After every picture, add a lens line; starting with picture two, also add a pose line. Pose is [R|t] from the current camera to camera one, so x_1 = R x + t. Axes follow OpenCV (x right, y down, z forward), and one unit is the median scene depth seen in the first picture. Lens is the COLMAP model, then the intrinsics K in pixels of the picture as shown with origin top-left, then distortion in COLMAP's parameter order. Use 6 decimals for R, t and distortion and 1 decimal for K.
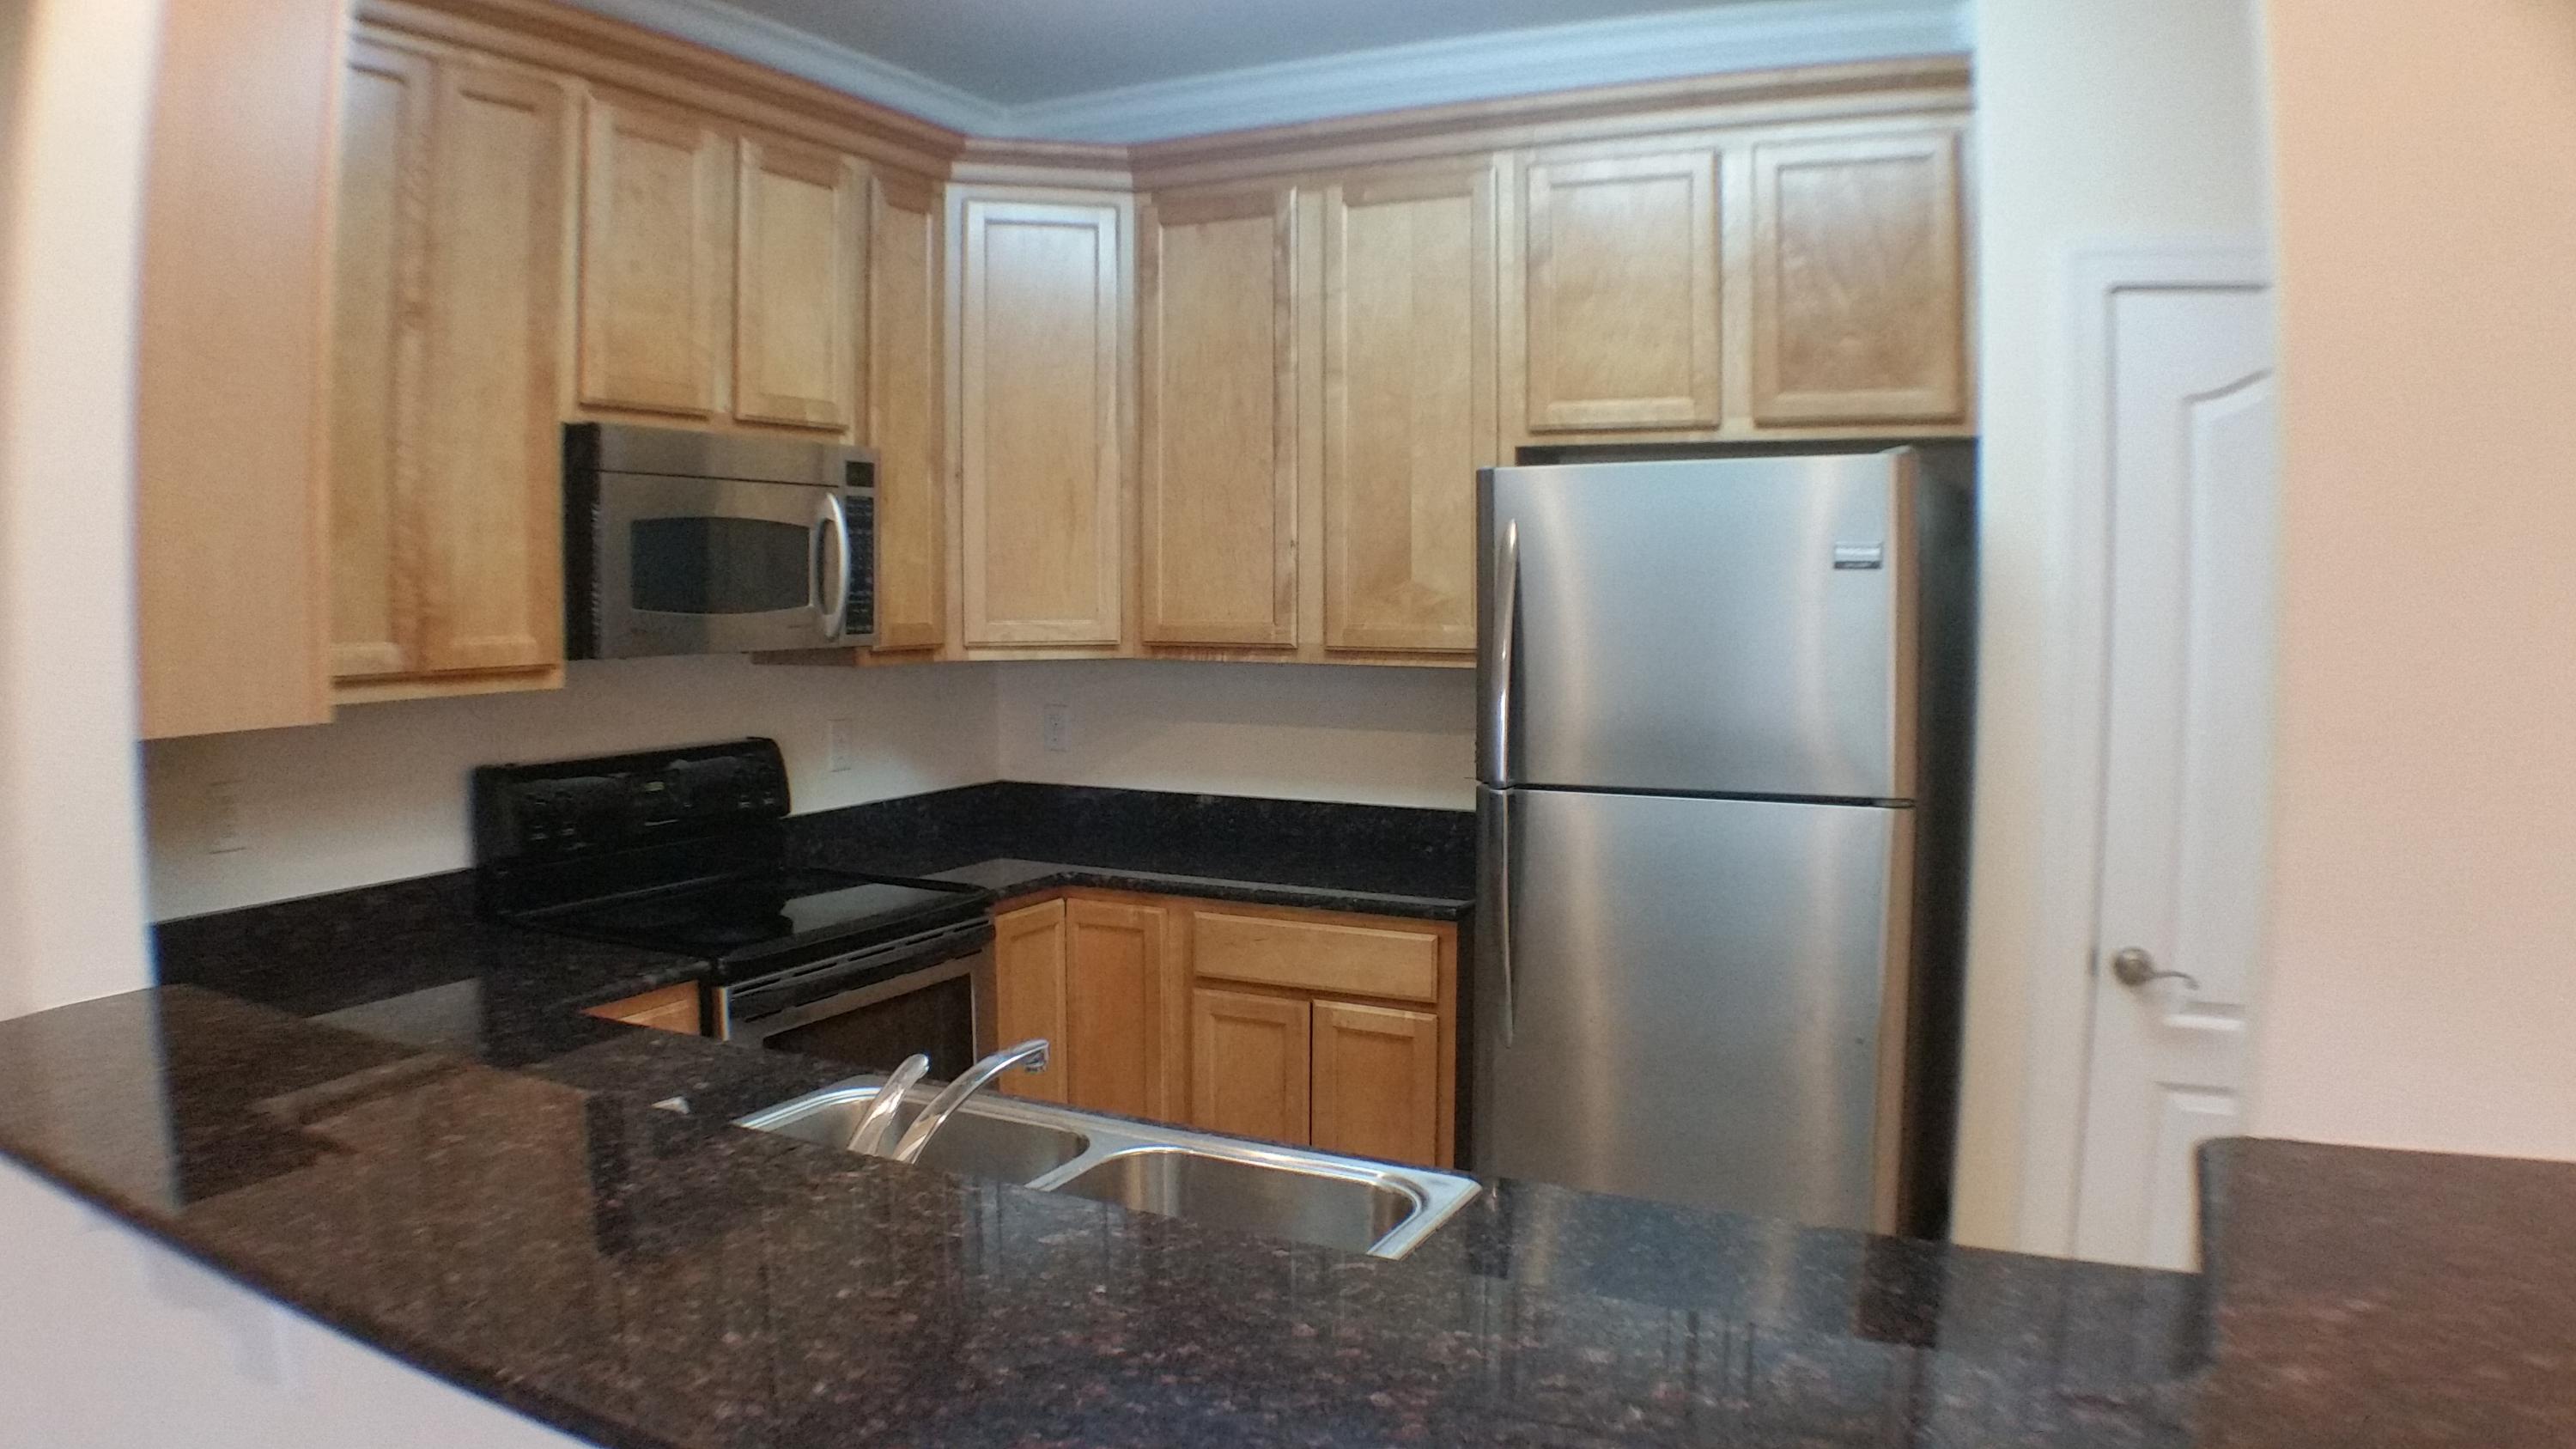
lens RADIAL K [[1690.4, 0, 1288.0], [0, 1690.4, 724.5], [0, 0, 1]] dist [-0.176704, -0.001801]
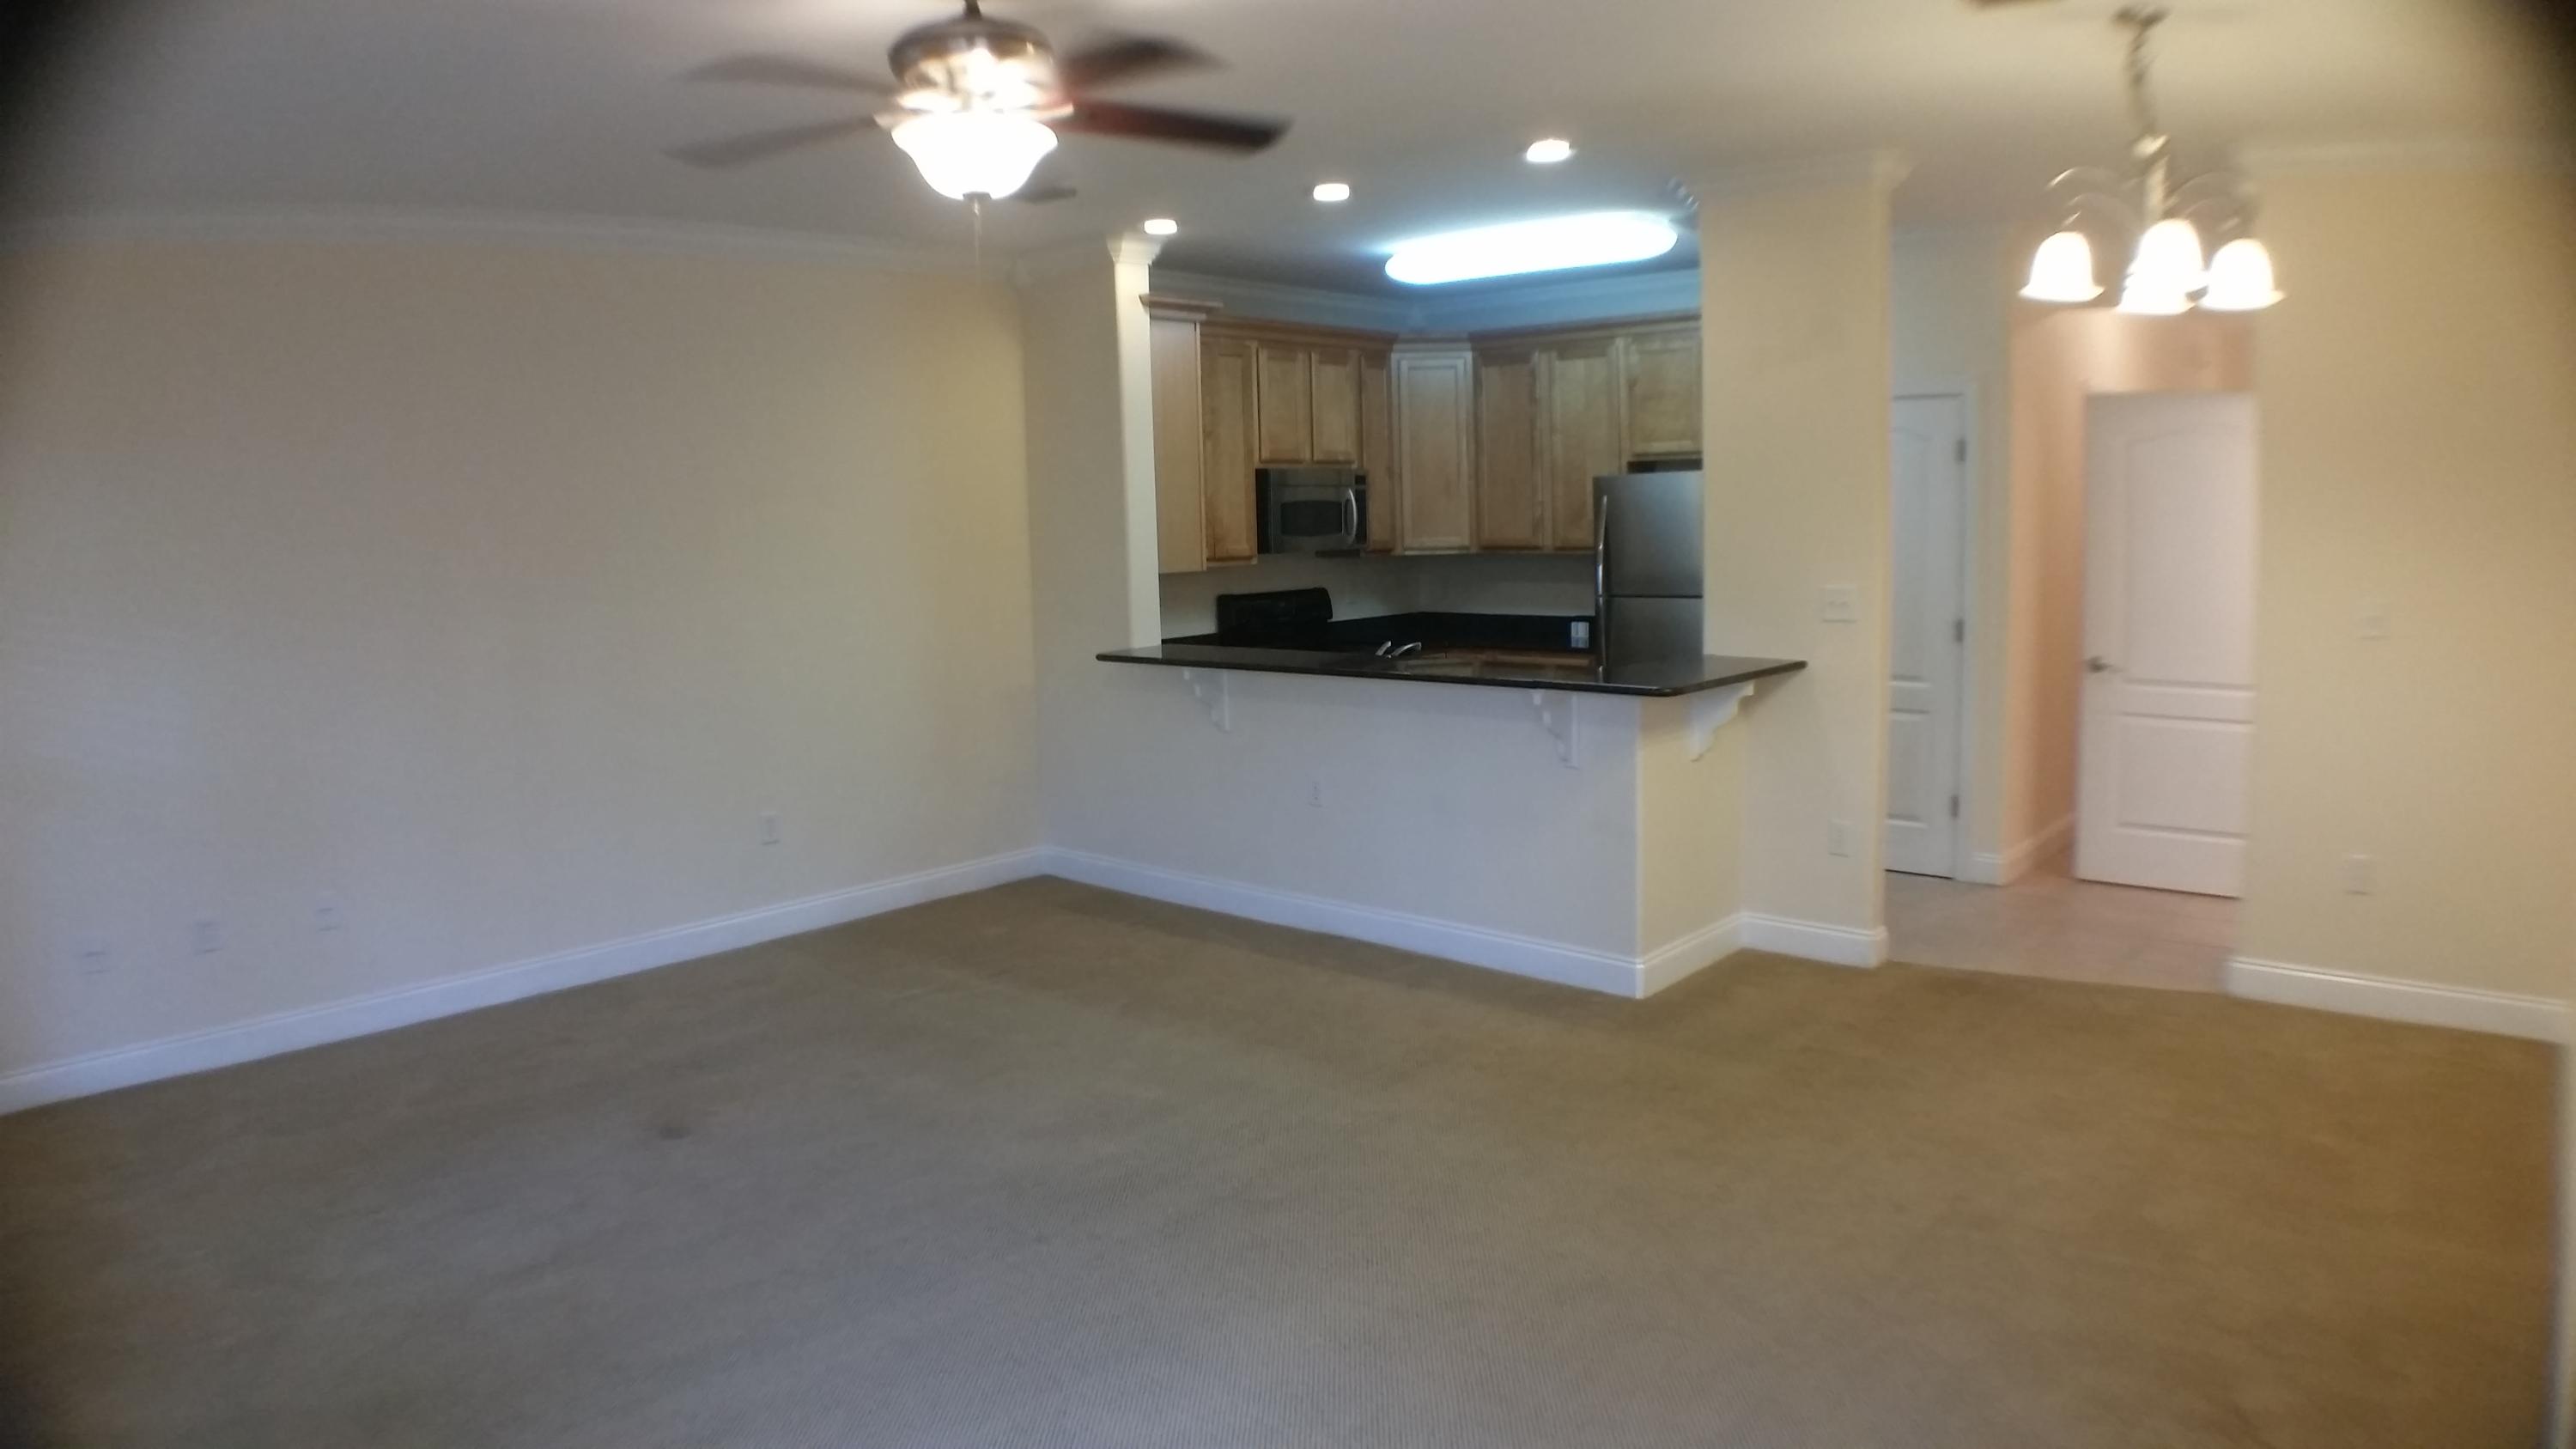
lens RADIAL K [[1690.4, 0, 1288.0], [0, 1690.4, 724.5], [0, 0, 1]] dist [-0.176704, -0.001801]
pose [[0.965781, 0.004211, -0.259327, 0.296015], [0.007674, 0.998966, 0.044802, 0.102505], [0.259247, -0.045259, 0.964750, -1.487458]]
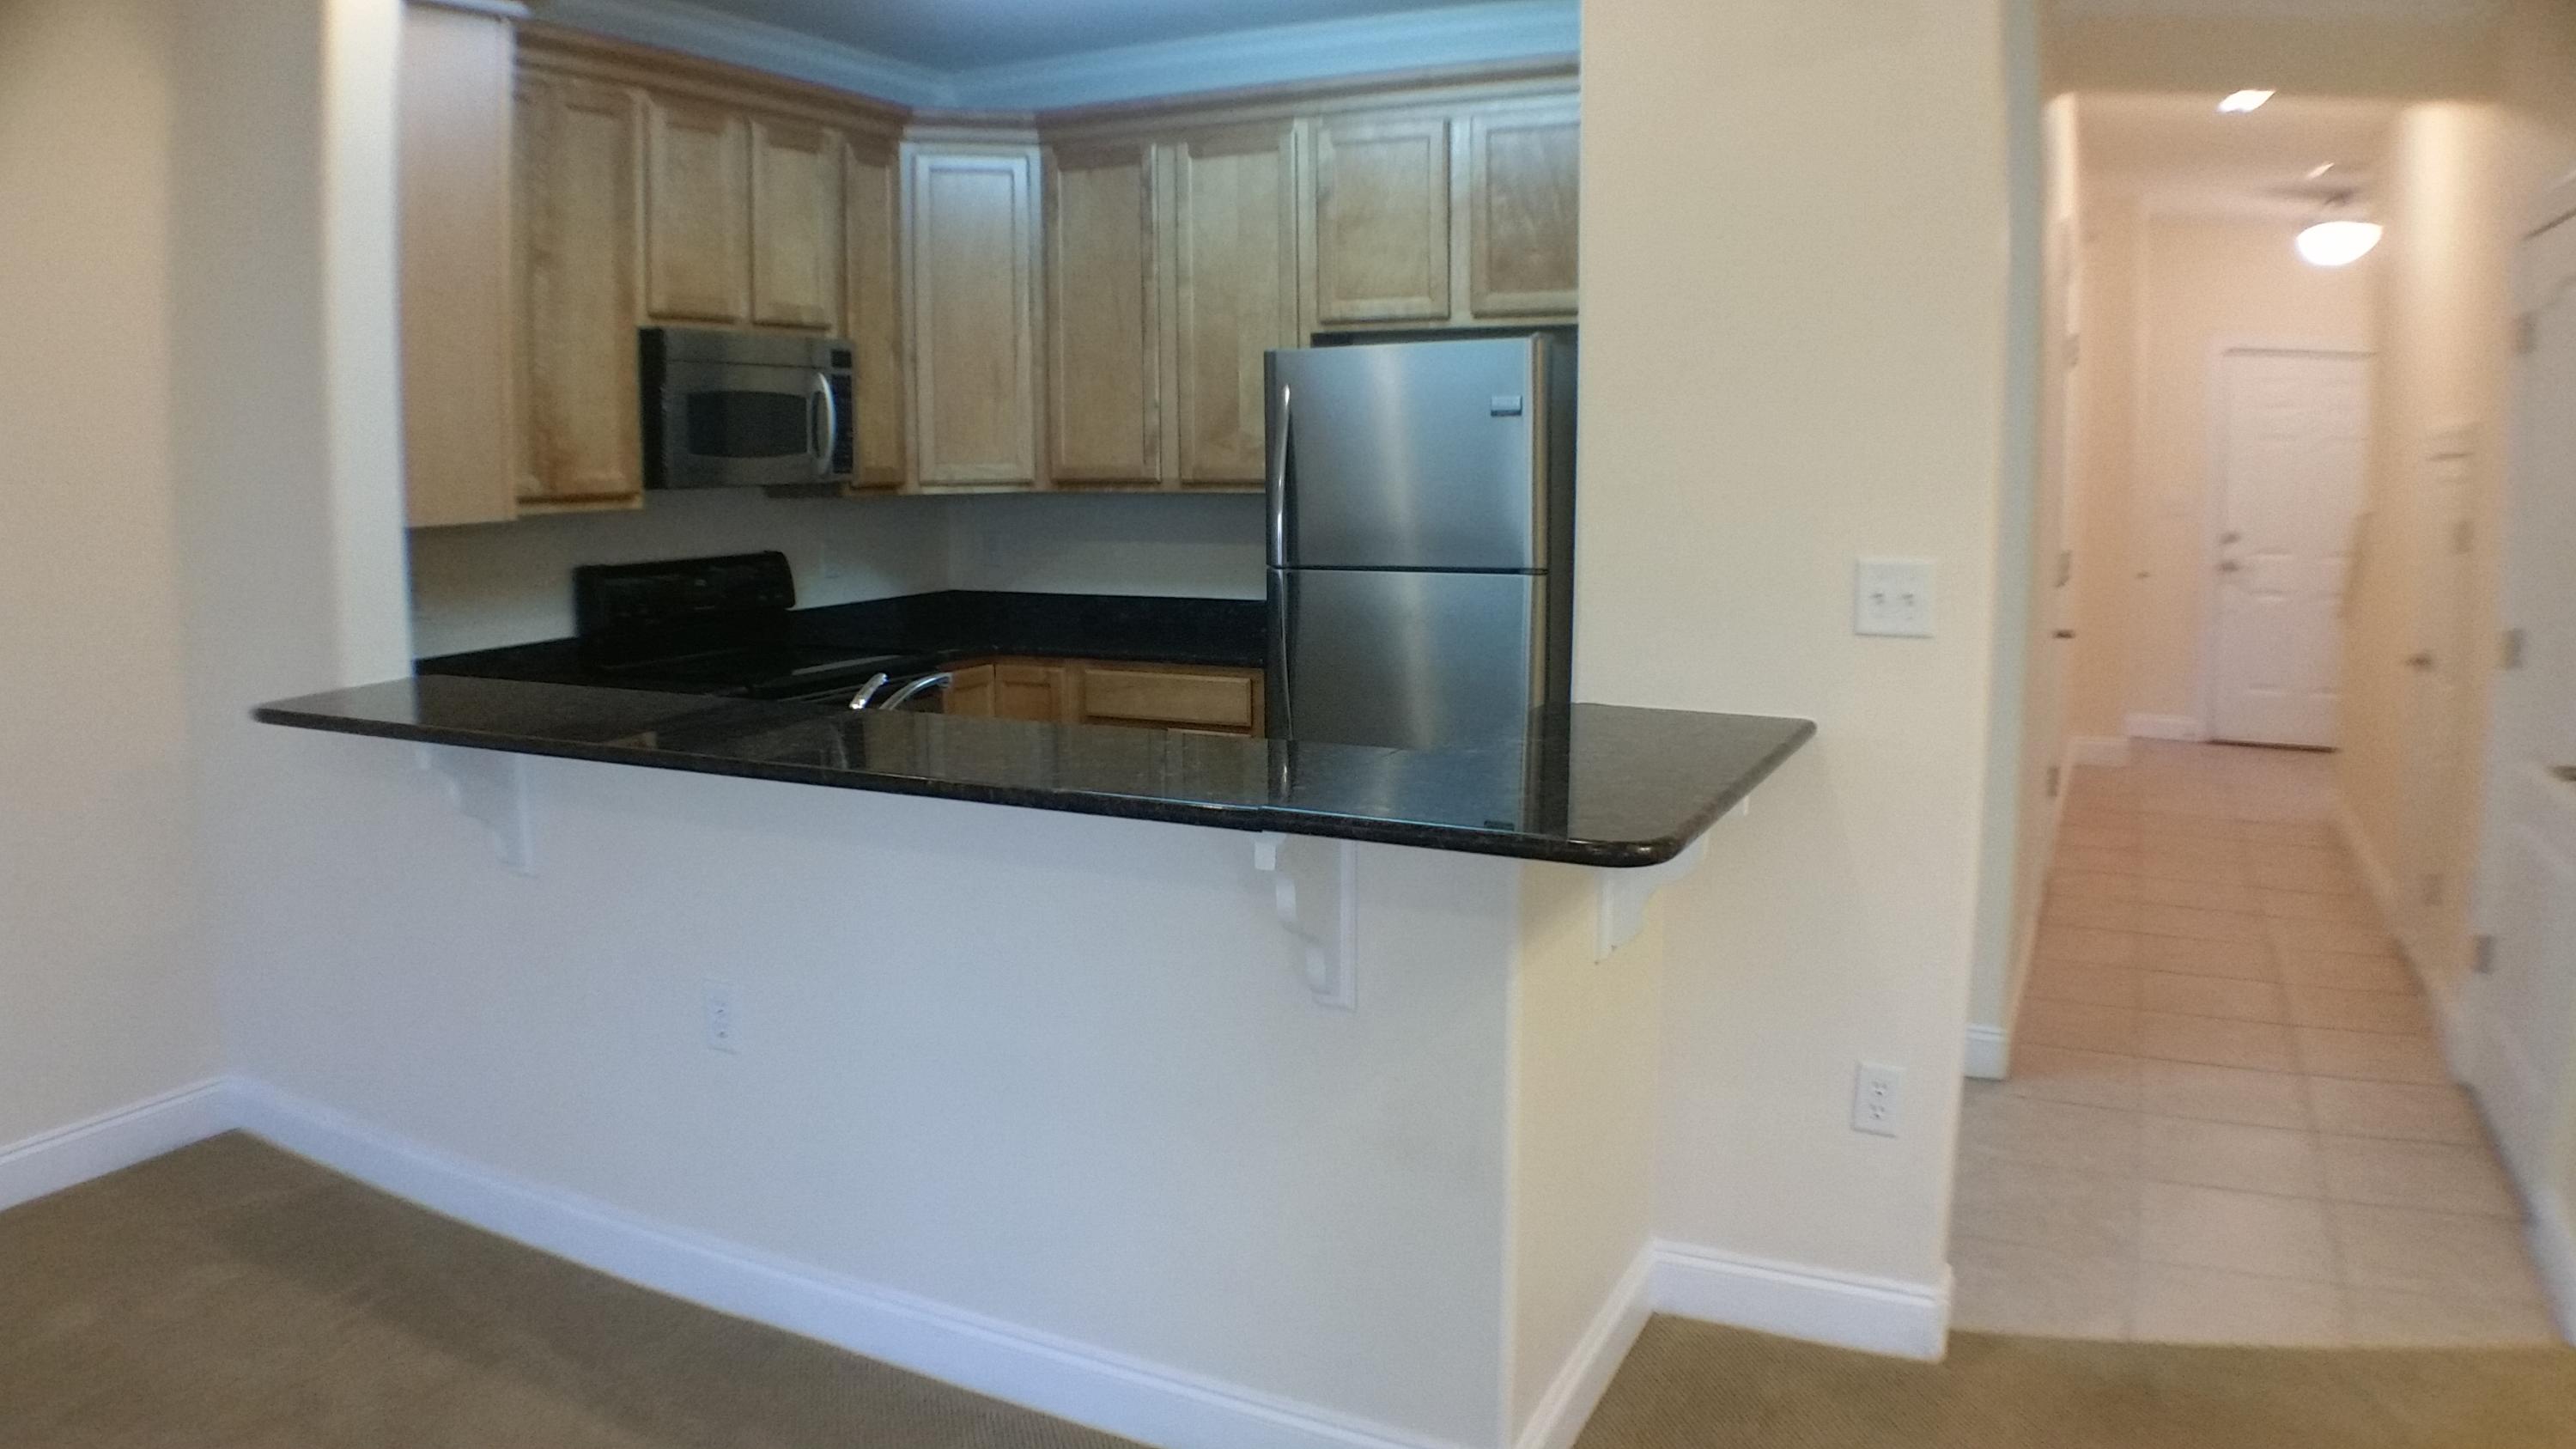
lens RADIAL K [[1690.4, 0, 1288.0], [0, 1690.4, 724.5], [0, 0, 1]] dist [-0.176704, -0.001801]
pose [[0.999907, -0.008362, 0.010766, 0.101350], [0.007534, 0.997173, 0.074763, 0.055159], [-0.011361, -0.074675, 0.997143, -0.416826]]
